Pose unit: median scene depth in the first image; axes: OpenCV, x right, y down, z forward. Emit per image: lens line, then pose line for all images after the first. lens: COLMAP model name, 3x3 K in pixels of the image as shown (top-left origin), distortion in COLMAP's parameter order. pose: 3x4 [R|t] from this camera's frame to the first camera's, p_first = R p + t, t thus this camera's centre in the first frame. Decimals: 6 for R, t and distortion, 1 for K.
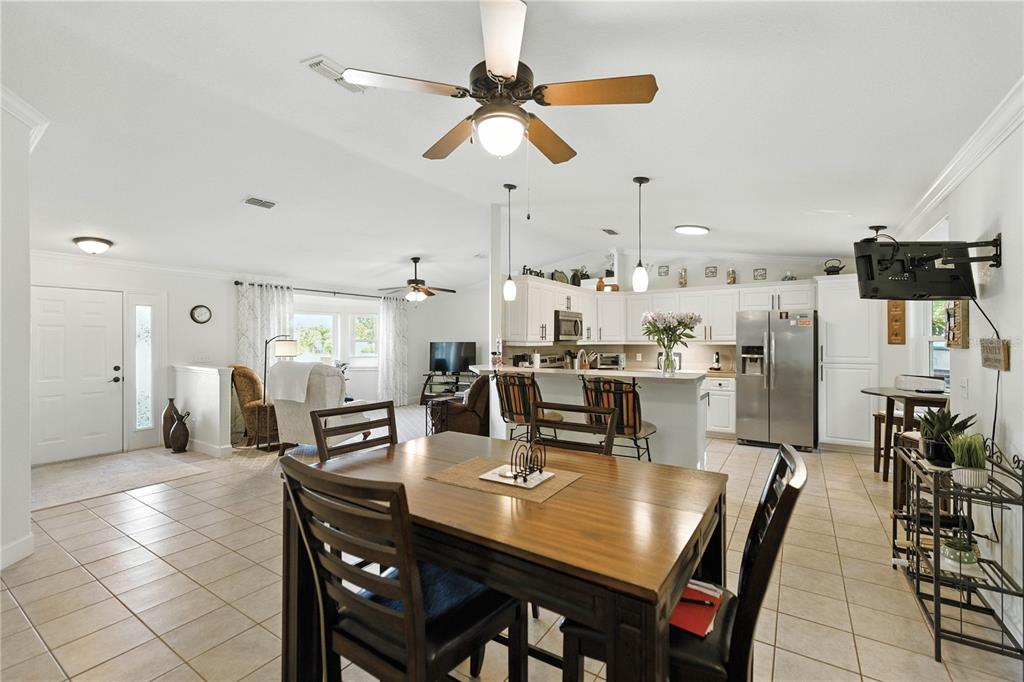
lens RADIAL K [[432.6, 0, 512.6], [0, 432.6, 339.8], [0, 0, 1]] dist [0.005010, 0.000386]
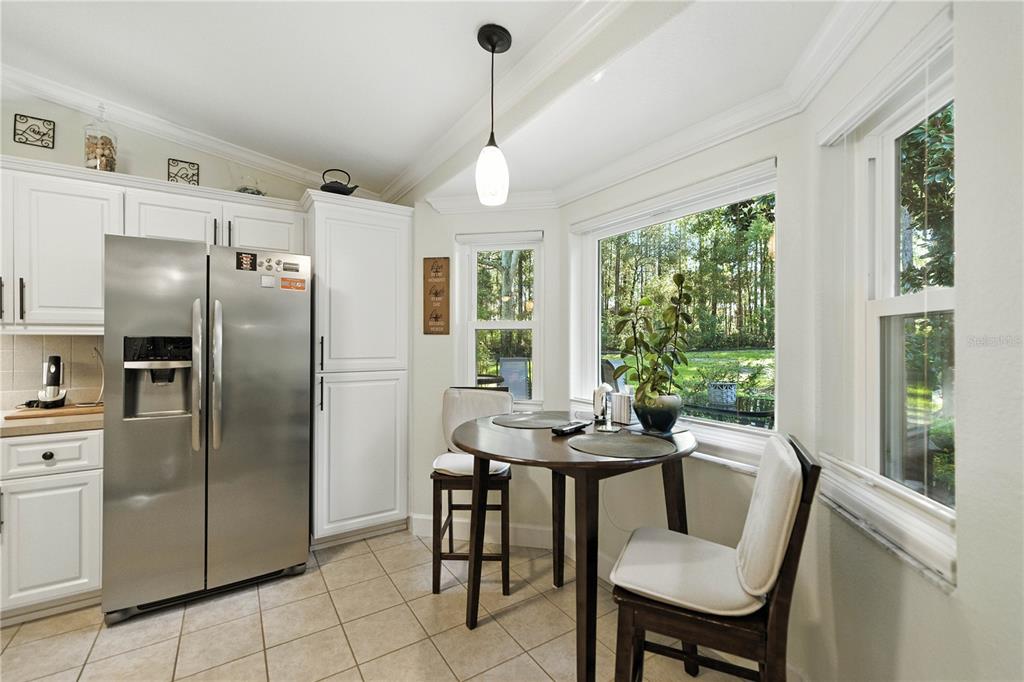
lens RADIAL K [[432.6, 0, 511.3], [0, 432.6, 340.5], [0, 0, 1]] dist [0.005010, 0.000386]
pose [[0.405508, 0.001875, 0.914090, 0.337722], [-0.004907, 0.999988, 0.000126, 0.015337], [-0.914078, -0.004536, 0.405512, 0.577473]]
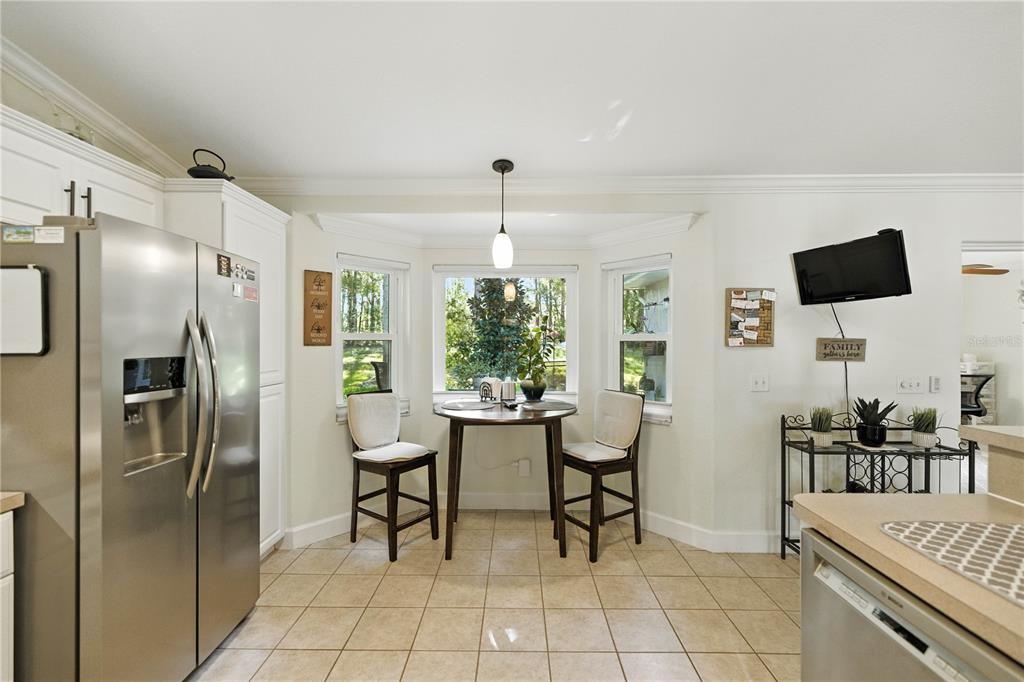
lens RADIAL K [[432.6, 0, 510.0], [0, 432.6, 341.9], [0, 0, 1]] dist [0.005010, 0.000386]
pose [[-0.540840, -0.002979, 0.841120, 0.202018], [-0.002056, 0.999995, 0.002219, 0.002679], [-0.841123, -0.000529, -0.540844, 0.945529]]
